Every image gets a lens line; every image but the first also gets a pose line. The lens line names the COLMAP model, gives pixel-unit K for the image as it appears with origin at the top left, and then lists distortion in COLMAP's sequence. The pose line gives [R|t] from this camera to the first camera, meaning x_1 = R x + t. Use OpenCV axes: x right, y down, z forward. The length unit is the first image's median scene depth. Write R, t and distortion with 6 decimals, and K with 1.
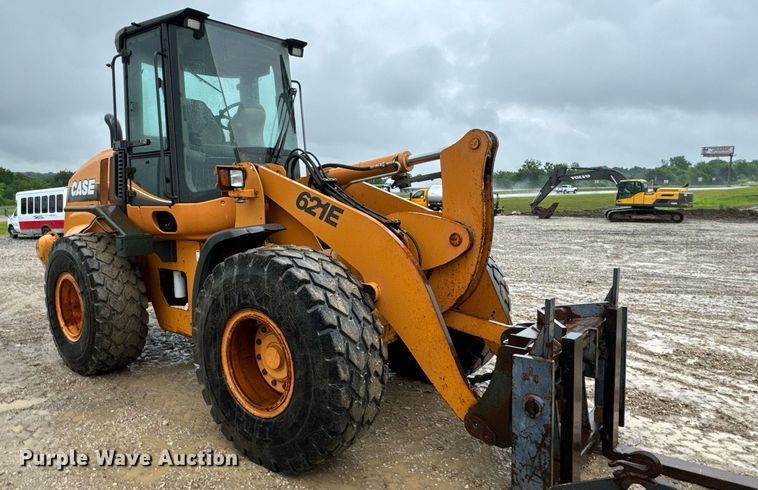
lens RADIAL K [[510.6, 0, 340.3], [0, 510.6, 255.5], [0, 0, 1]] dist [0.005985, 0.002021]
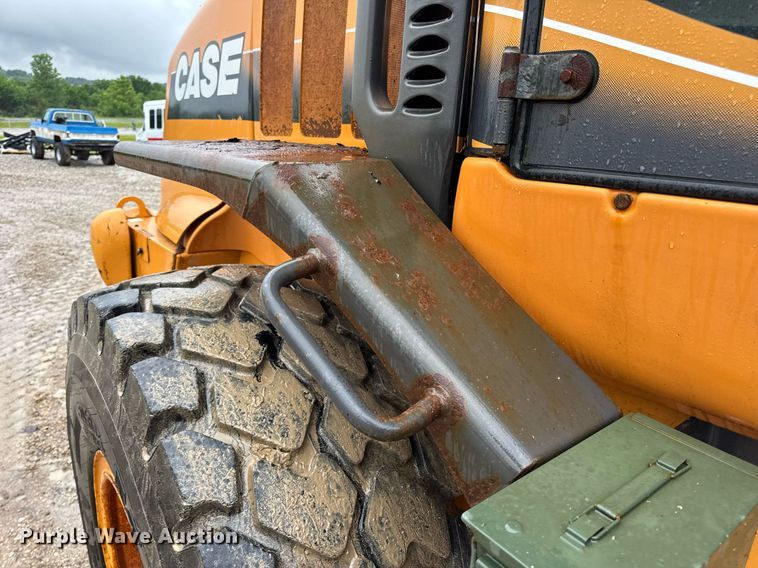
lens RADIAL K [[528.3, 0, 379.0], [0, 528.3, 284.0], [0, 0, 1]] dist [0.081080, -0.088729]
pose [[0.981907, 0.104922, -0.157641, -0.534176], [-0.075970, 0.980801, 0.179604, -0.117179], [0.173459, -0.164378, 0.971026, 1.089432]]
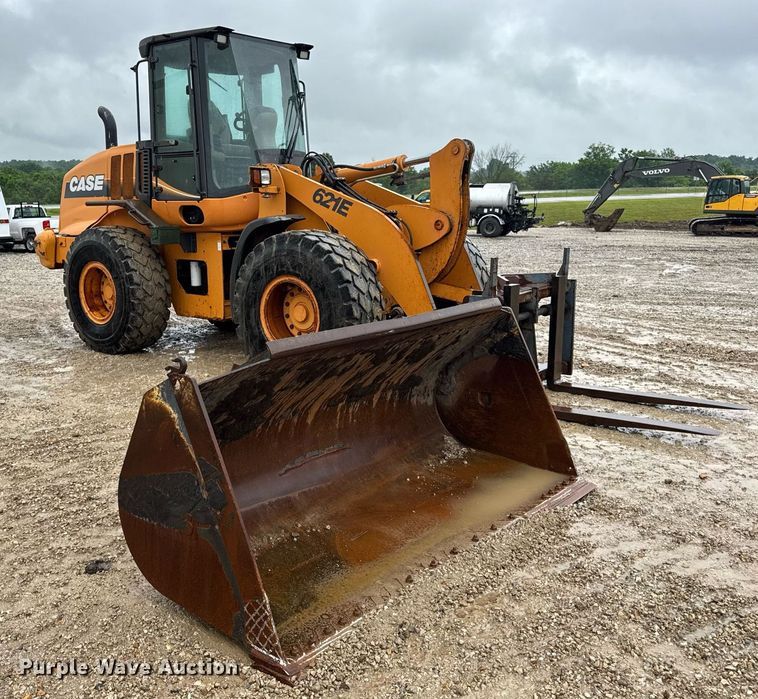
lens RADIAL K [[755.4, 0, 295.3], [0, 755.4, 348.6], [0, 0, 1]] dist [0.109398, -0.013256]
pose [[0.999840, 0.007975, -0.015982, -0.097738], [-0.006723, 0.997015, 0.076912, 0.121876], [0.016548, -0.076792, 0.996910, -0.869227]]
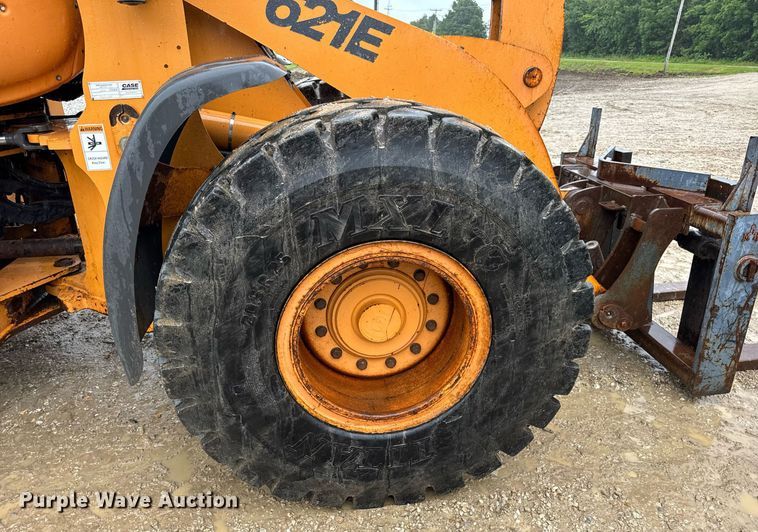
lens RADIAL K [[529.4, 0, 377.3], [0, 529.4, 277.4], [0, 0, 1]] dist [0.118300, -0.153234]
pose [[0.671262, -0.275544, 0.688101, -0.436298], [0.084095, 0.950653, 0.298643, -0.008390], [-0.736435, -0.142602, 0.661308, 0.562102]]
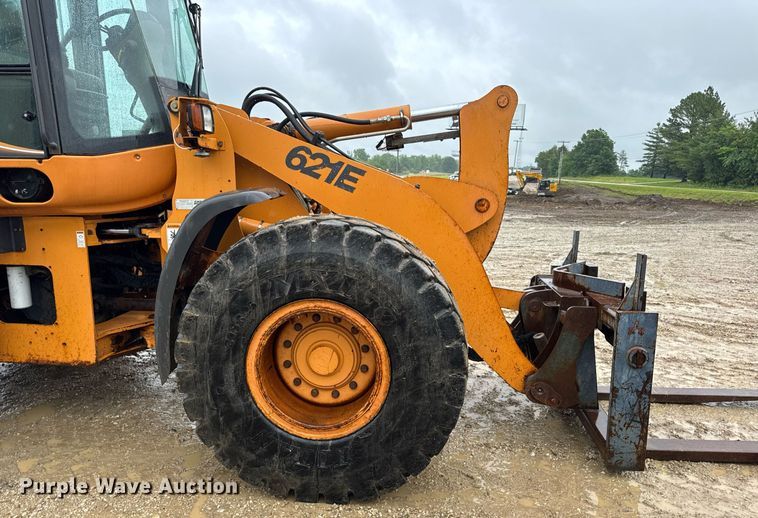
lens RADIAL K [[526.8, 0, 378.6], [0, 526.8, 277.3], [0, 0, 1]] dist [0.135658, -0.204672]
pose [[0.821335, -0.080076, 0.564798, -0.440181], [0.042740, 0.995954, 0.079052, 0.013835], [-0.568842, -0.040788, 0.821434, 0.264182]]
